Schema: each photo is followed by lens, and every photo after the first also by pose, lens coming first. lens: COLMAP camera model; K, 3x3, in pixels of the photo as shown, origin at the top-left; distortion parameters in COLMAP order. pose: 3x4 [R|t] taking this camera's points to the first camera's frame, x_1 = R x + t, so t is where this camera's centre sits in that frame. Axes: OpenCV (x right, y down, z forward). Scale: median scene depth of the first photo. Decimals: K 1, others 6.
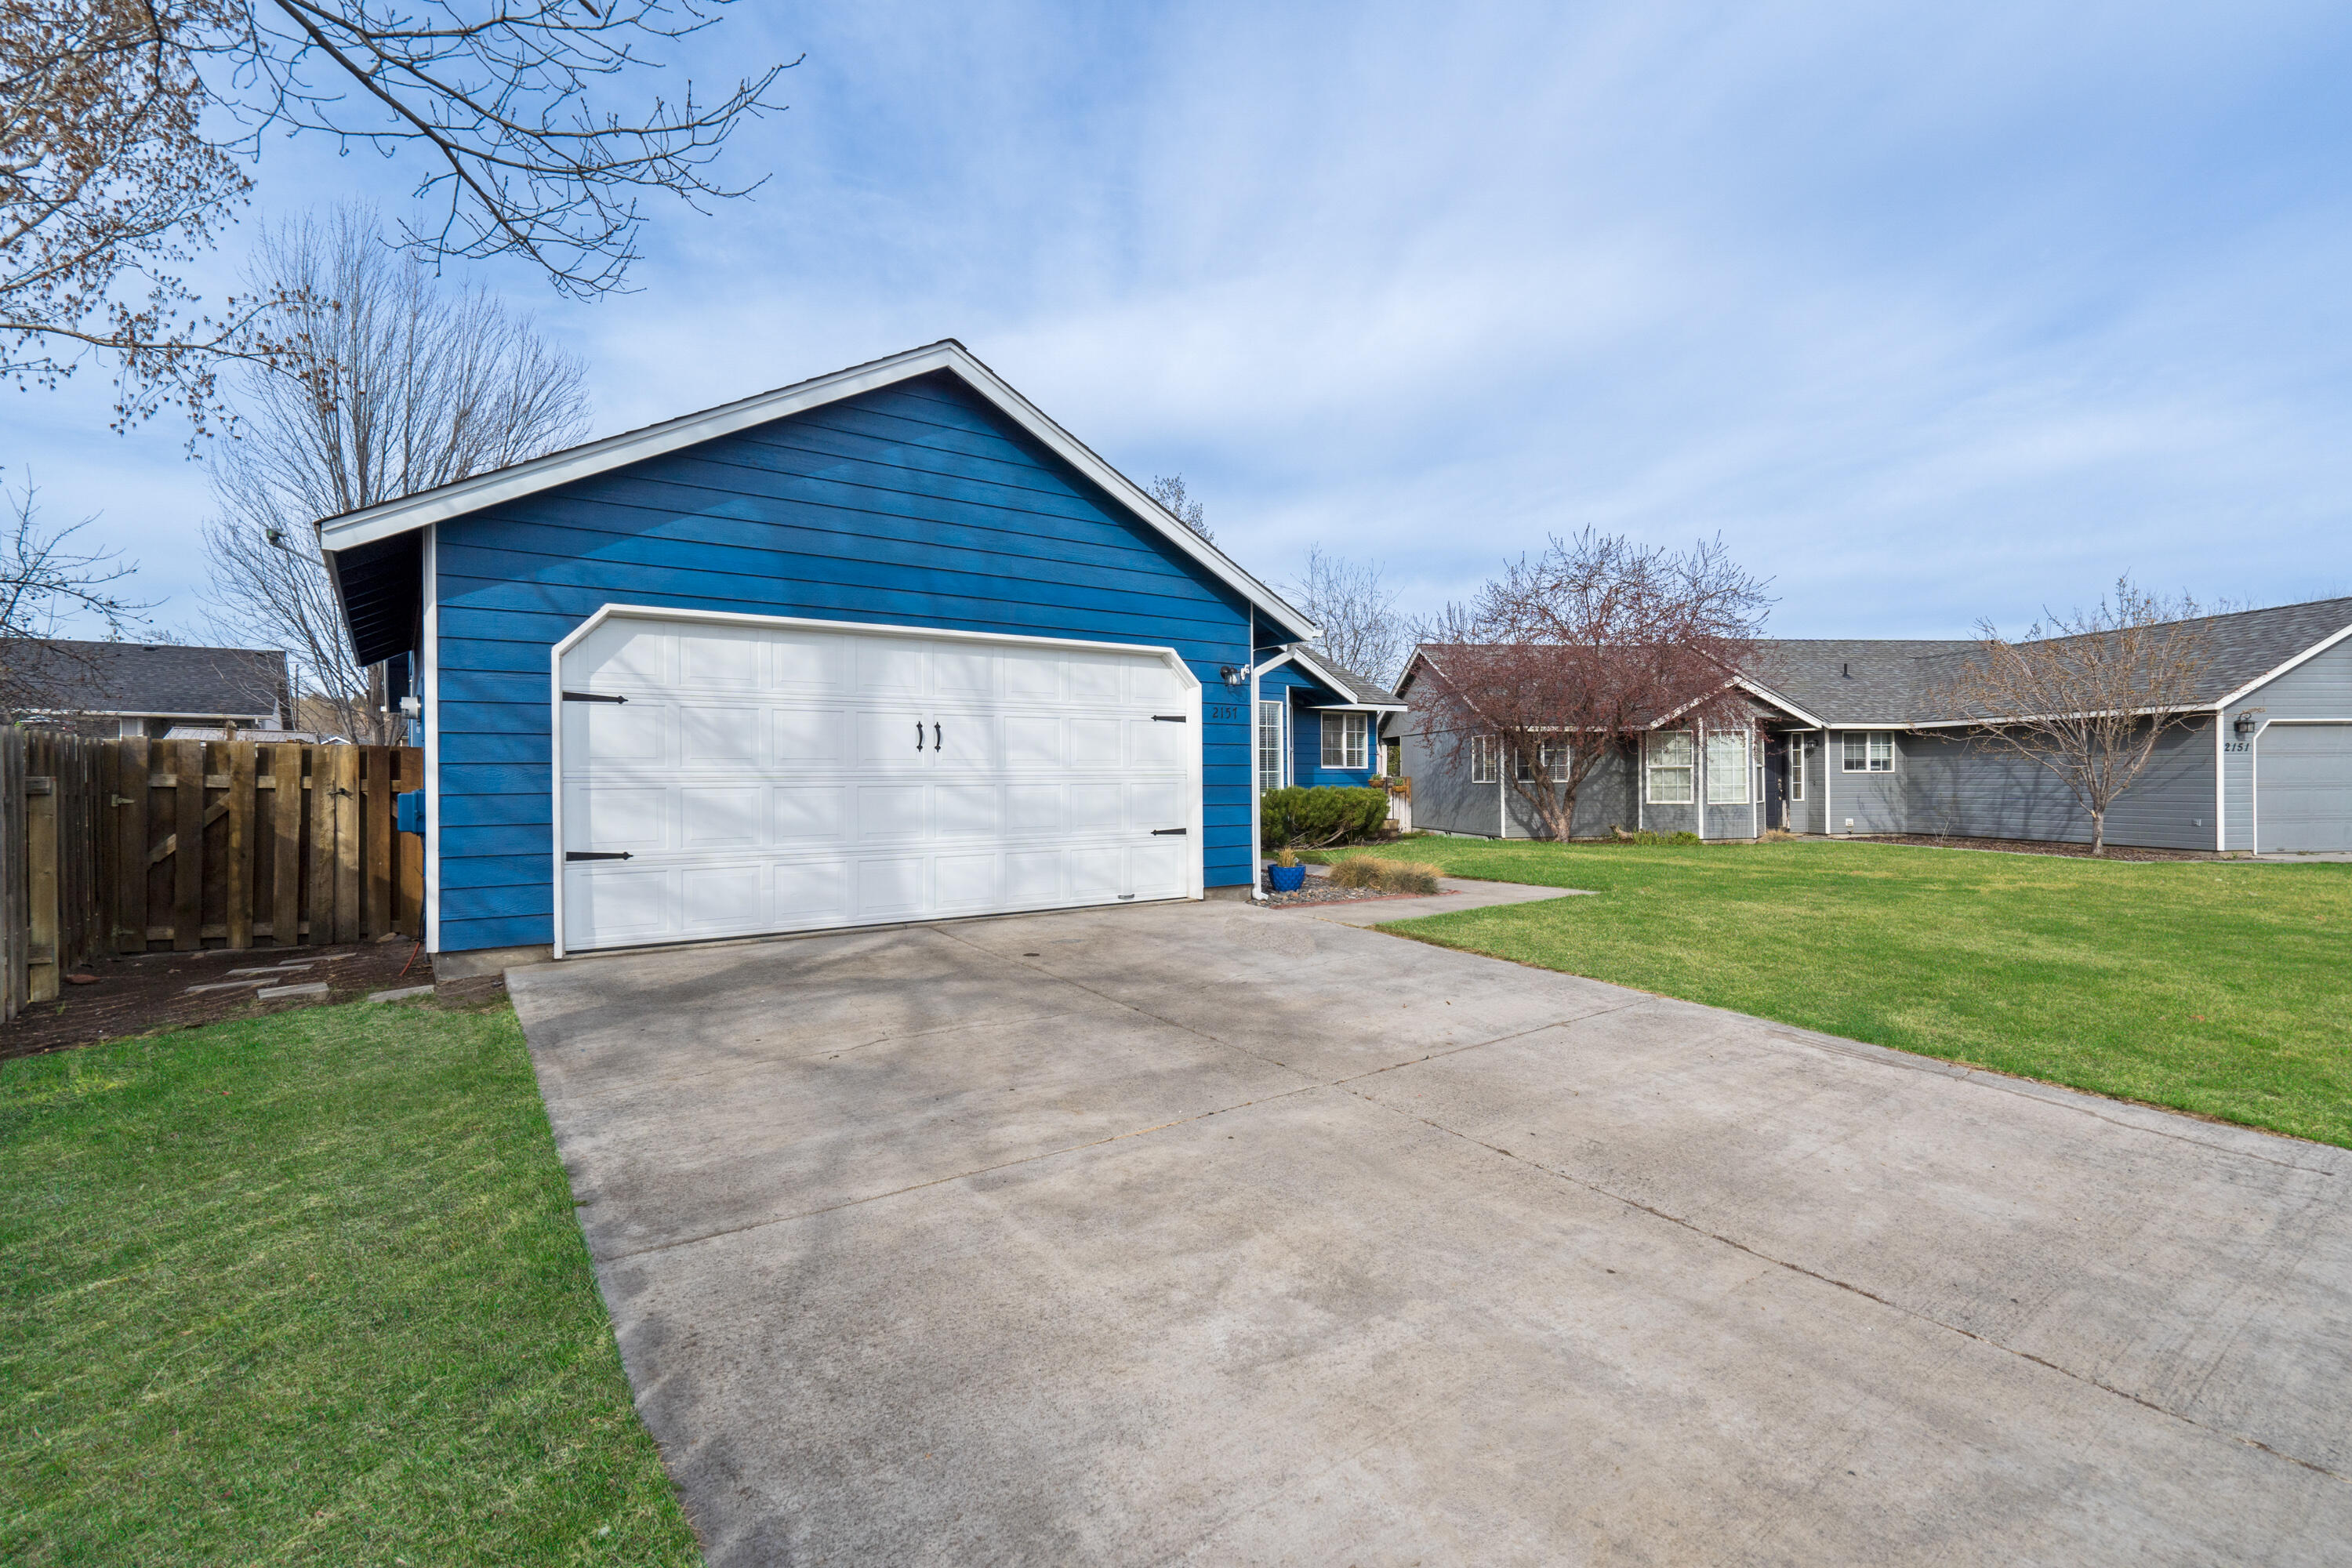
lens RADIAL K [[1070.1, 0, 1163.3], [0, 1070.1, 781.0], [0, 0, 1]] dist [-0.003306, -0.000455]
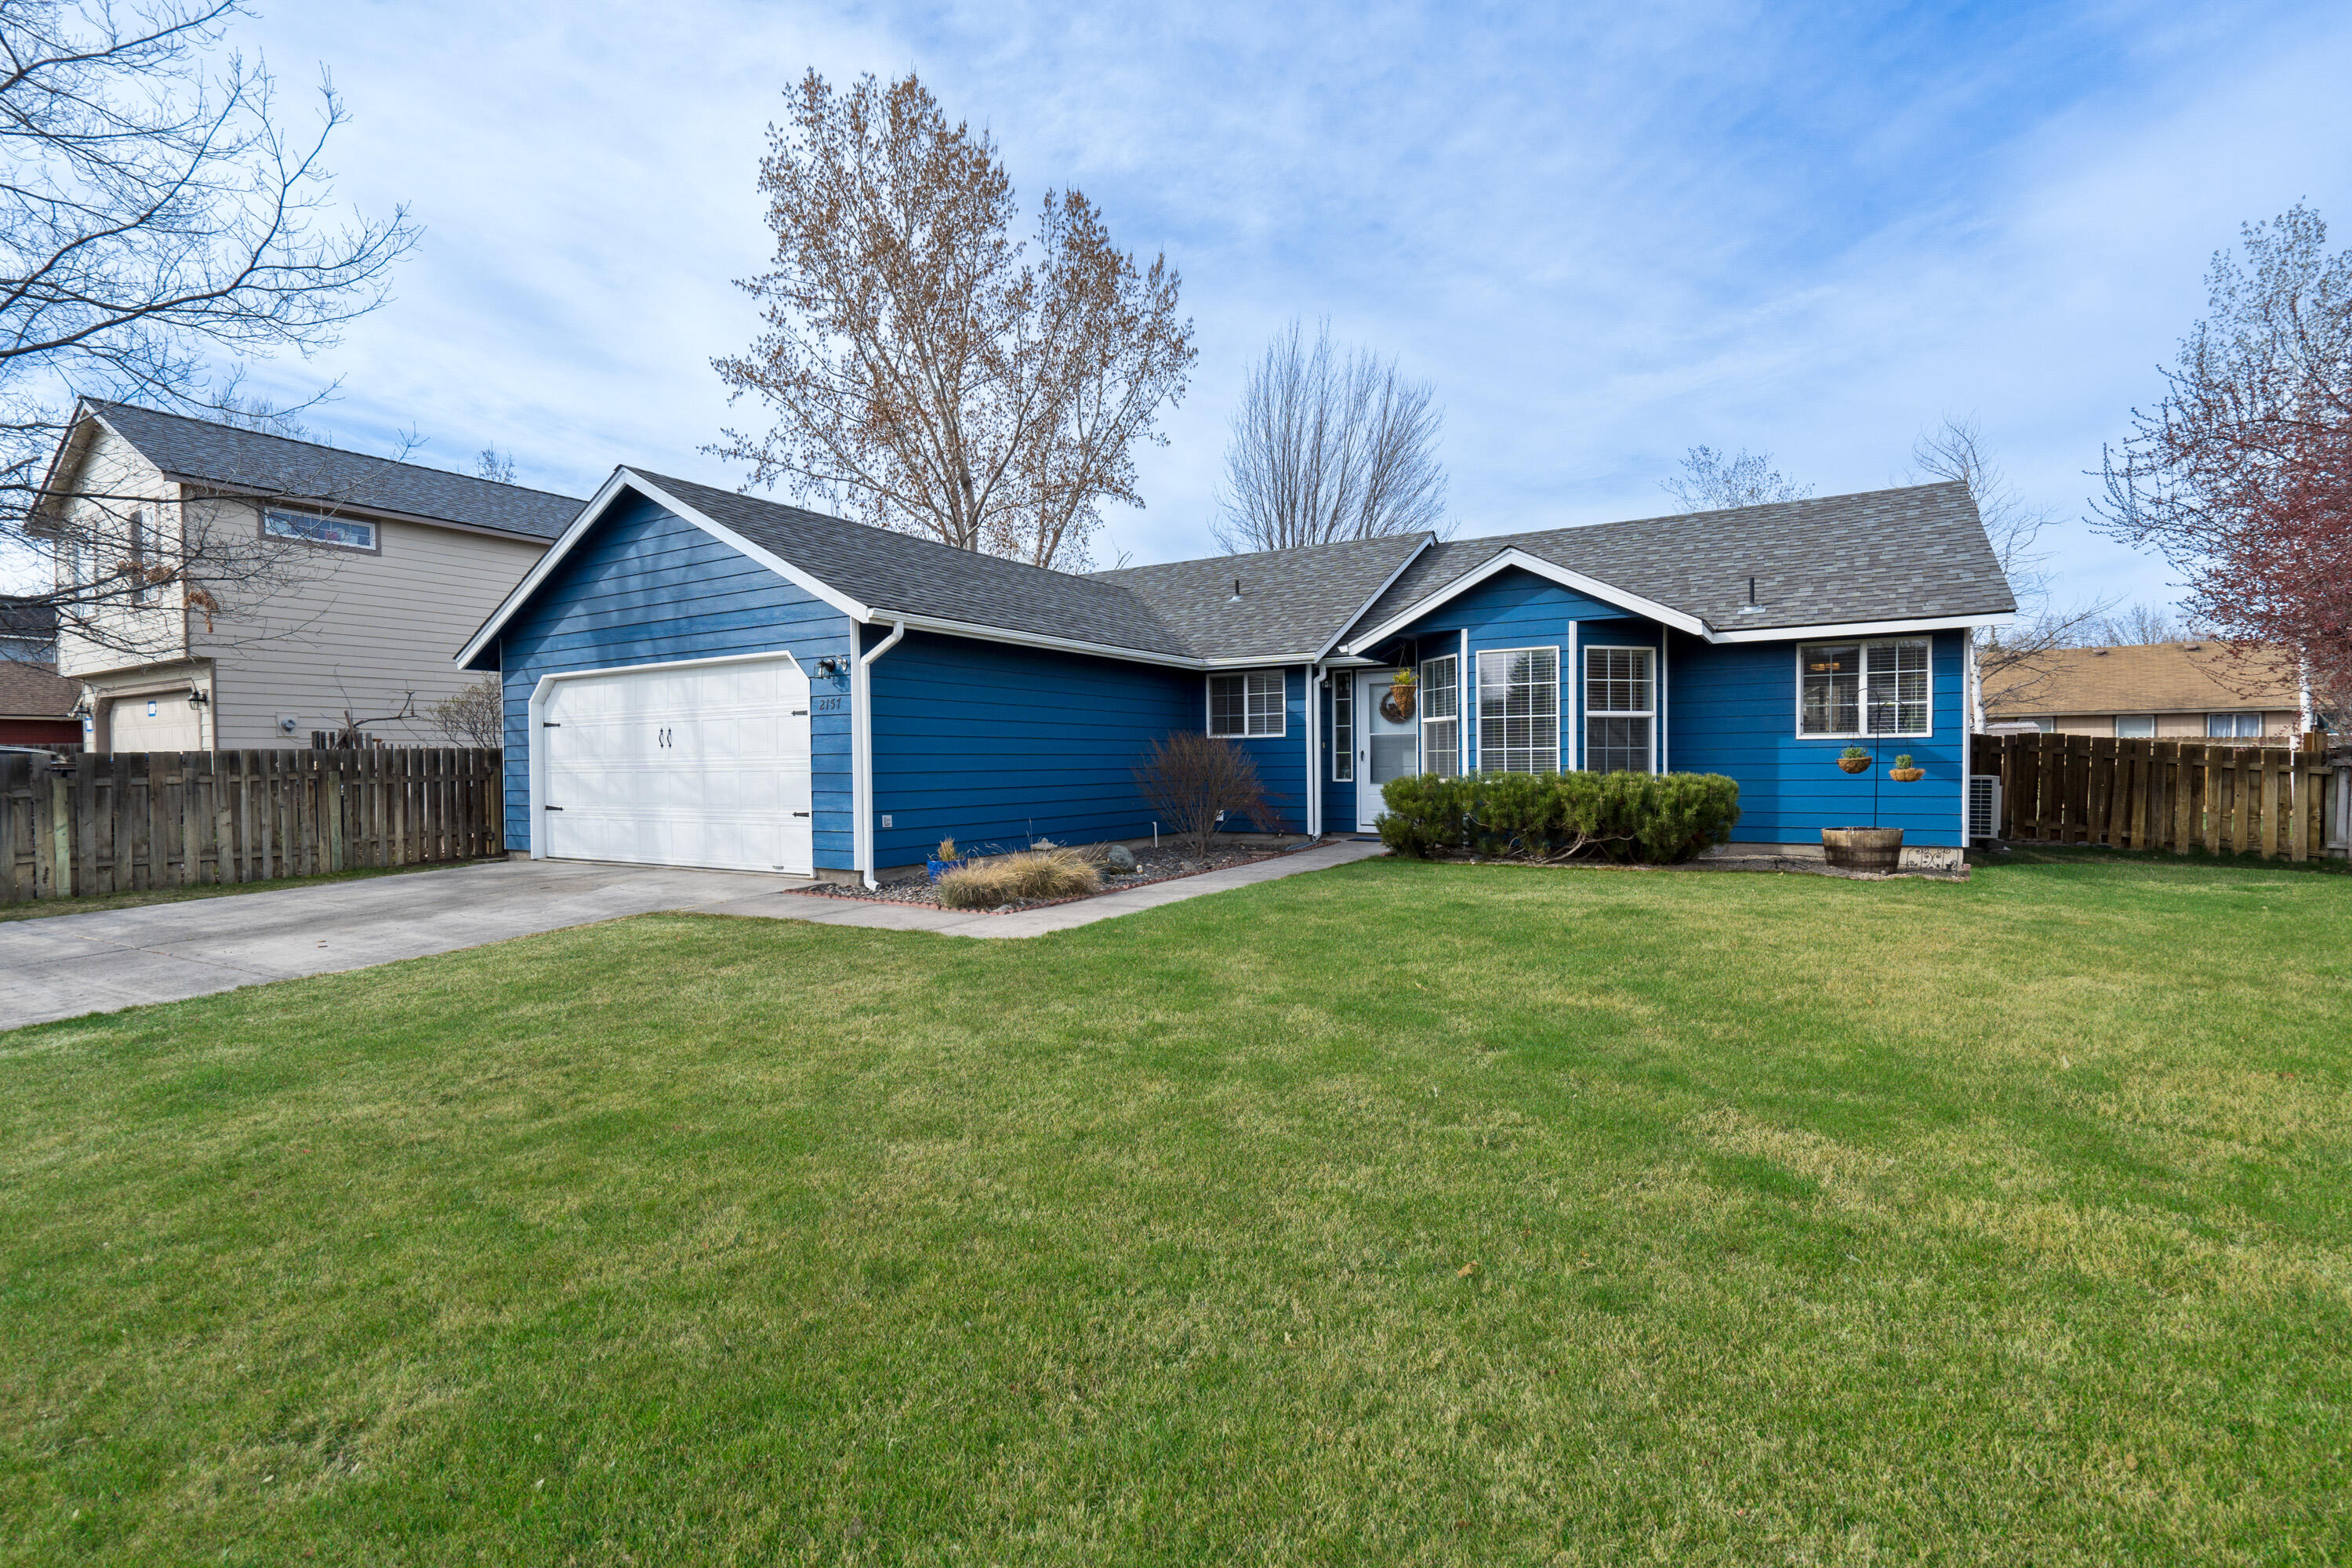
lens RADIAL K [[1070.1, 0, 1163.3], [0, 1070.1, 781.0], [0, 0, 1]] dist [-0.003306, -0.000455]
pose [[0.387329, 0.013527, -0.921842, 1.322662], [0.007877, 0.999807, 0.017980, -0.004434], [0.921908, -0.014226, 0.387148, 1.024121]]
